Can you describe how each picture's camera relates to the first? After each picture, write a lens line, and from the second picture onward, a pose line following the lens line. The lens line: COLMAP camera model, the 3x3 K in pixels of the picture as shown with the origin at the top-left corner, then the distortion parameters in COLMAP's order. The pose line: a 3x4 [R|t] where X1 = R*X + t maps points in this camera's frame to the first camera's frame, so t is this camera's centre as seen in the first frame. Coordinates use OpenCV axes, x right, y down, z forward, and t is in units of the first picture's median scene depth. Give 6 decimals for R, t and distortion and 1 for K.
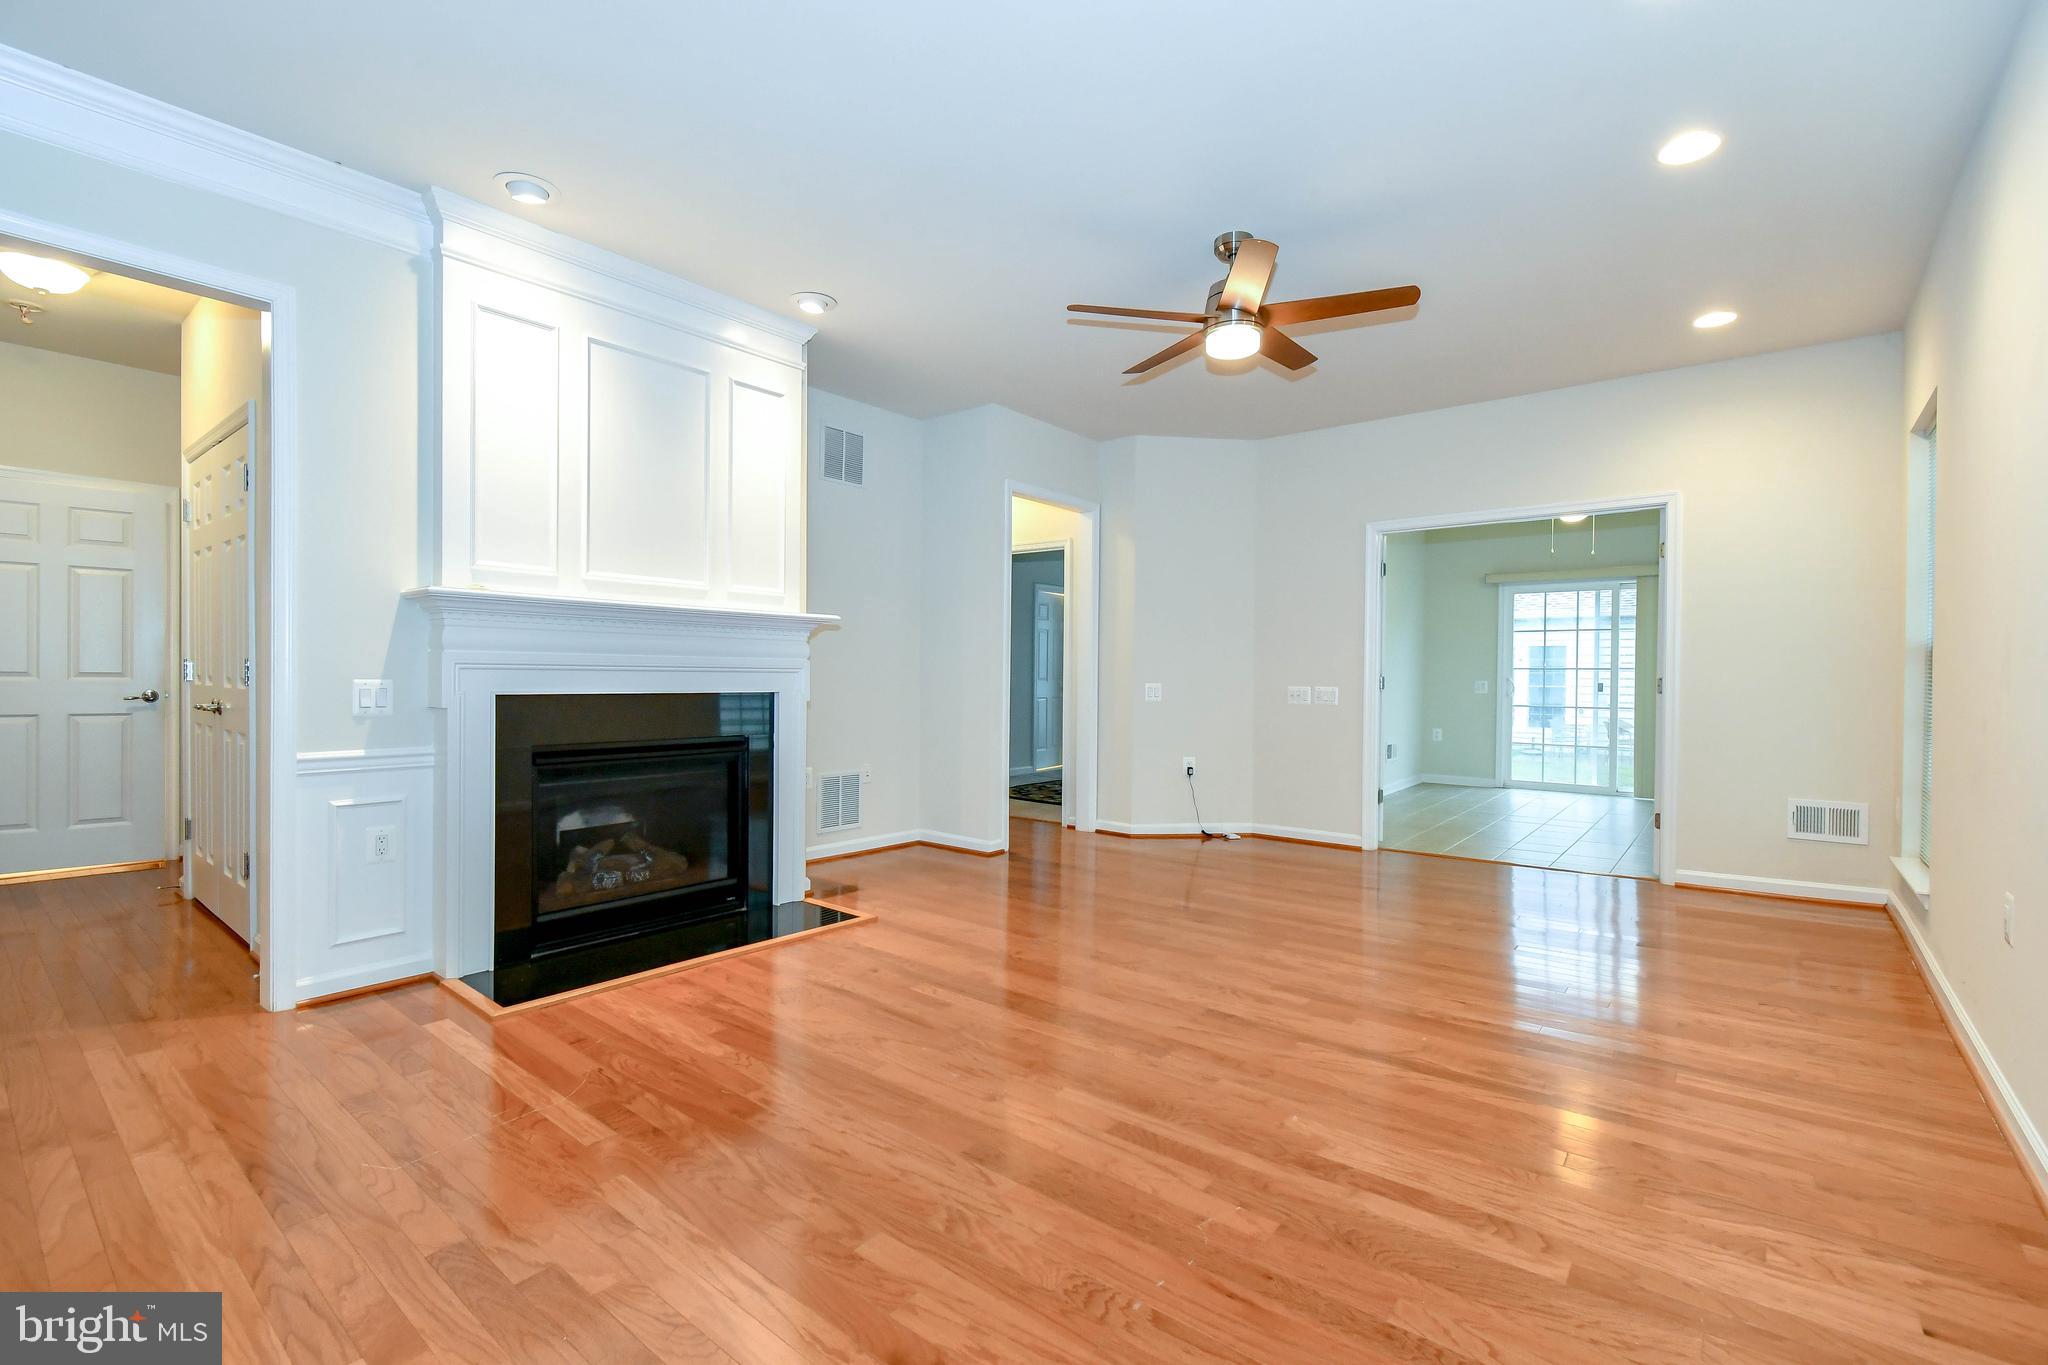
lens RADIAL K [[904.8, 0, 1020.9], [0, 904.8, 680.7], [0, 0, 1]] dist [0.006204, -0.002878]
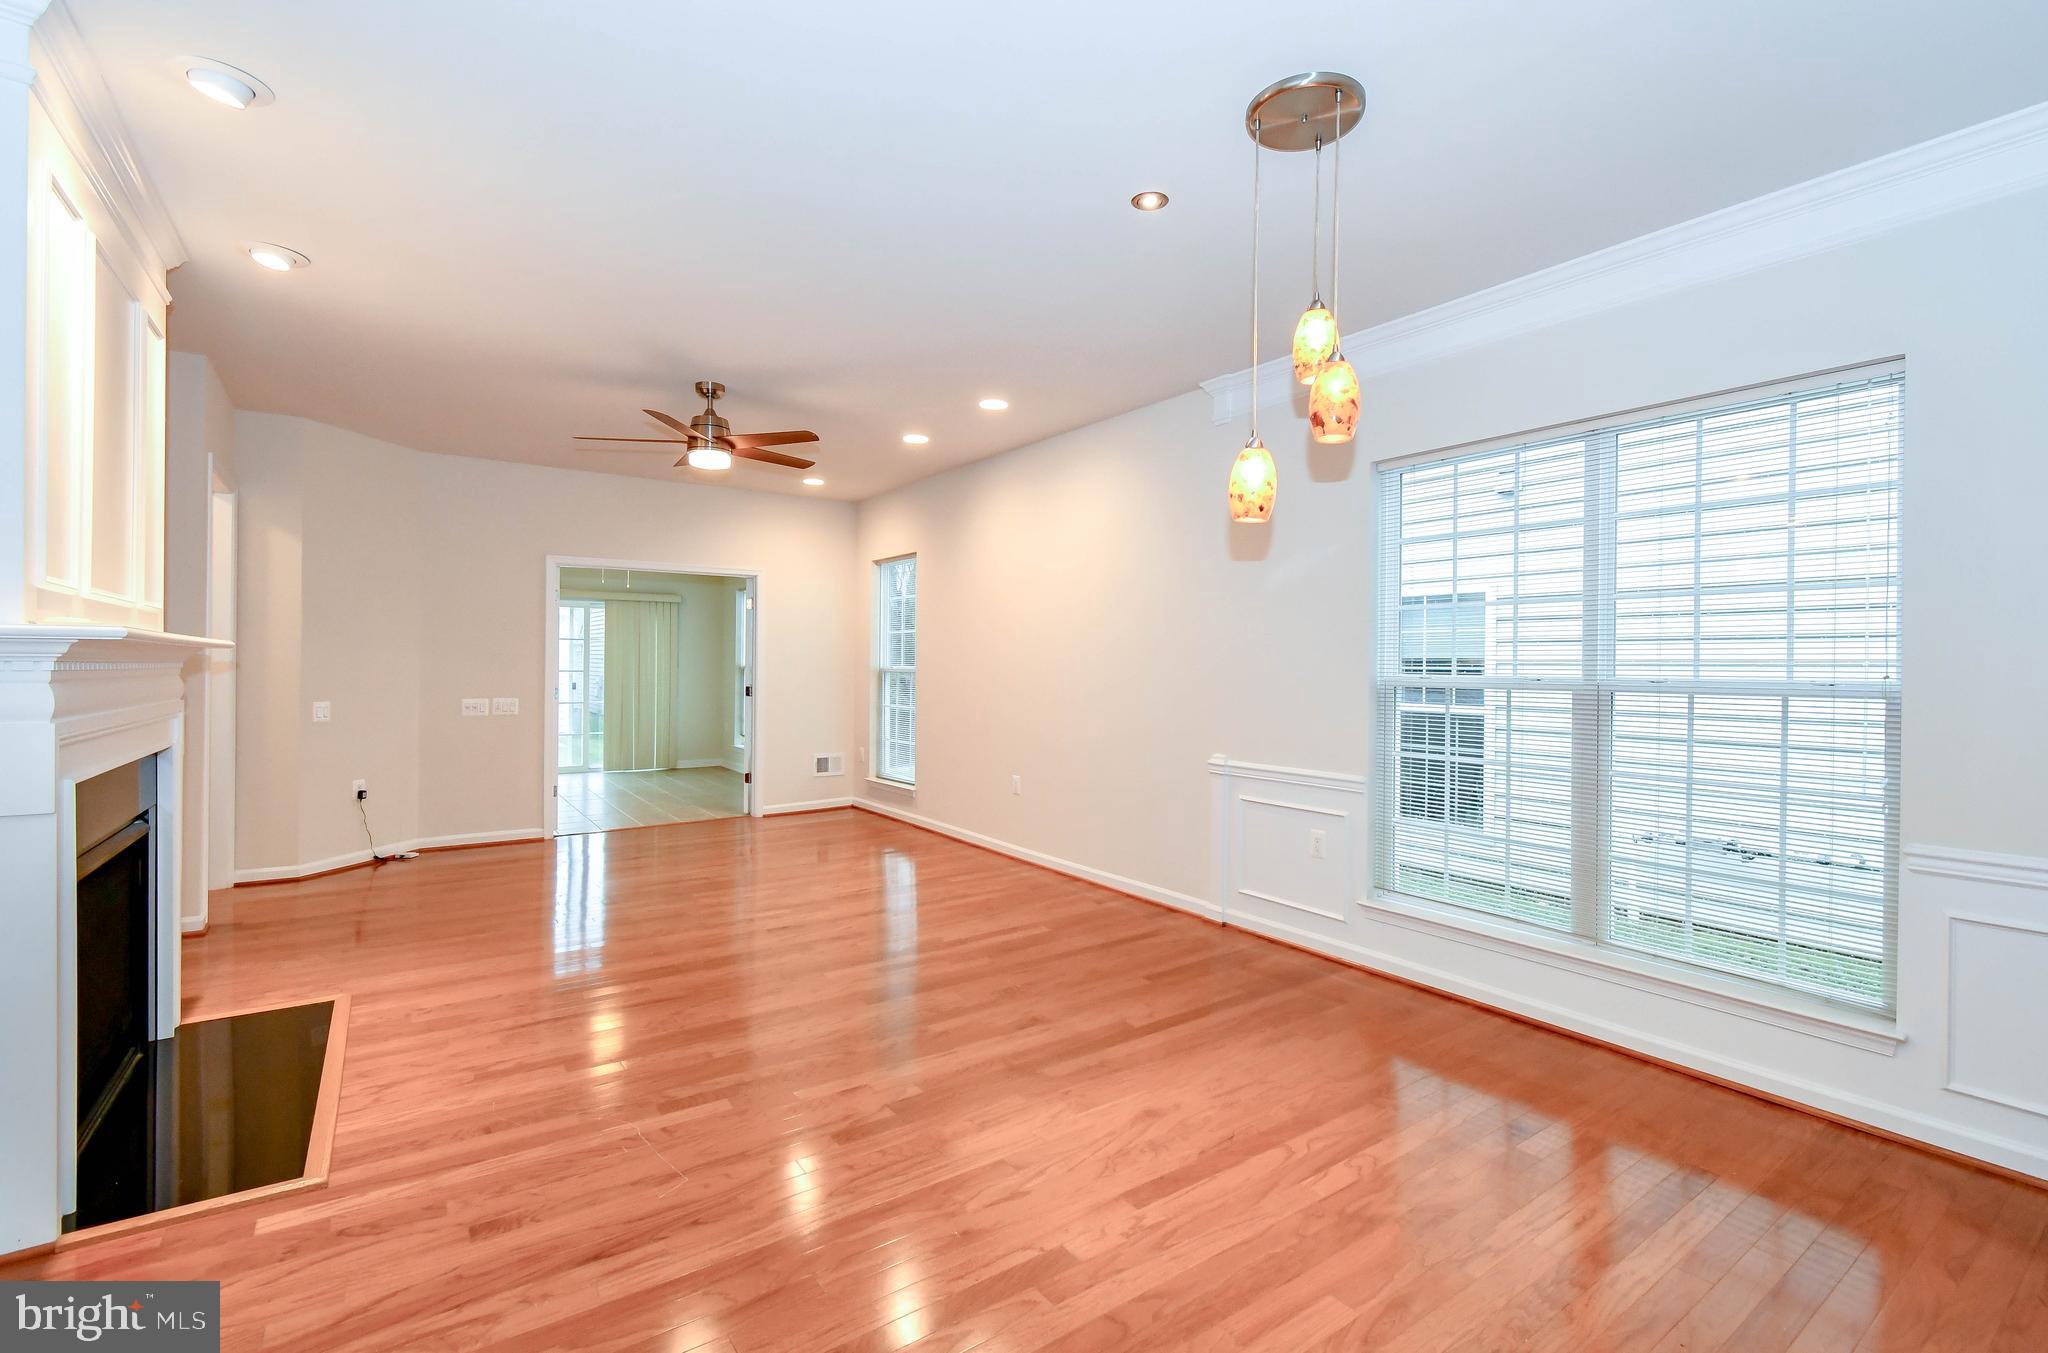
lens RADIAL K [[904.8, 0, 1038.3], [0, 904.8, 658.1], [0, 0, 1]] dist [0.006204, -0.002878]
pose [[0.262007, 0.003217, 0.965060, -1.097196], [0.000905, 0.999993, -0.003579, -0.074987], [-0.965065, 0.001811, 0.262003, 0.179661]]
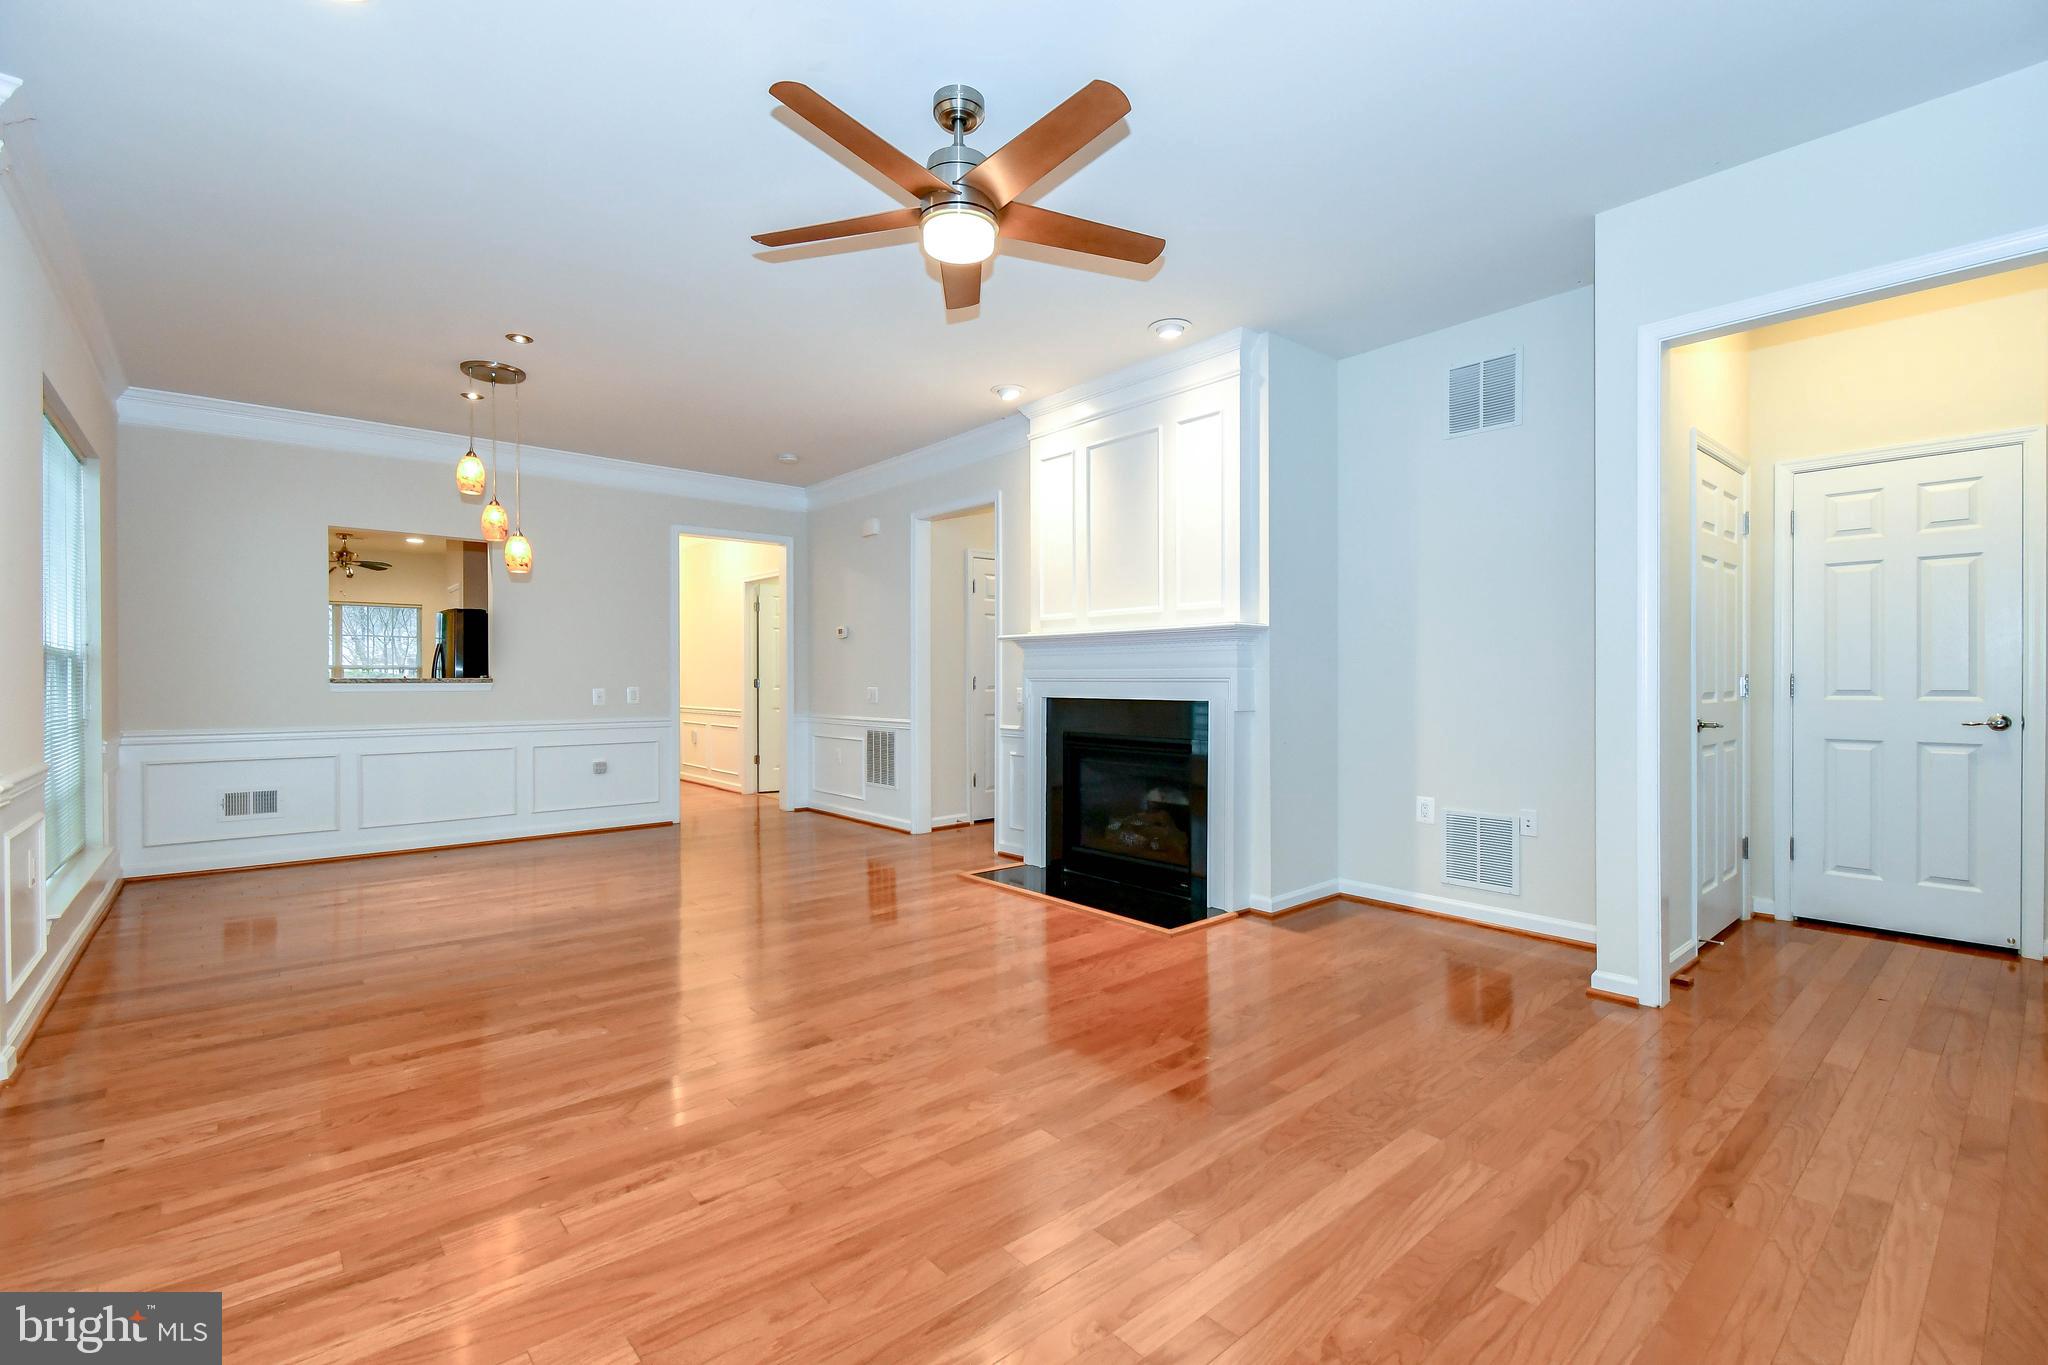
lens RADIAL K [[904.8, 0, 1032.5], [0, 904.8, 683.8], [0, 0, 1]] dist [0.006204, -0.002878]
pose [[-0.168075, -0.004780, -0.985763, 1.083505], [-0.006264, 0.999973, -0.003781, -0.002450], [0.985754, 0.005539, -0.168101, 1.342679]]
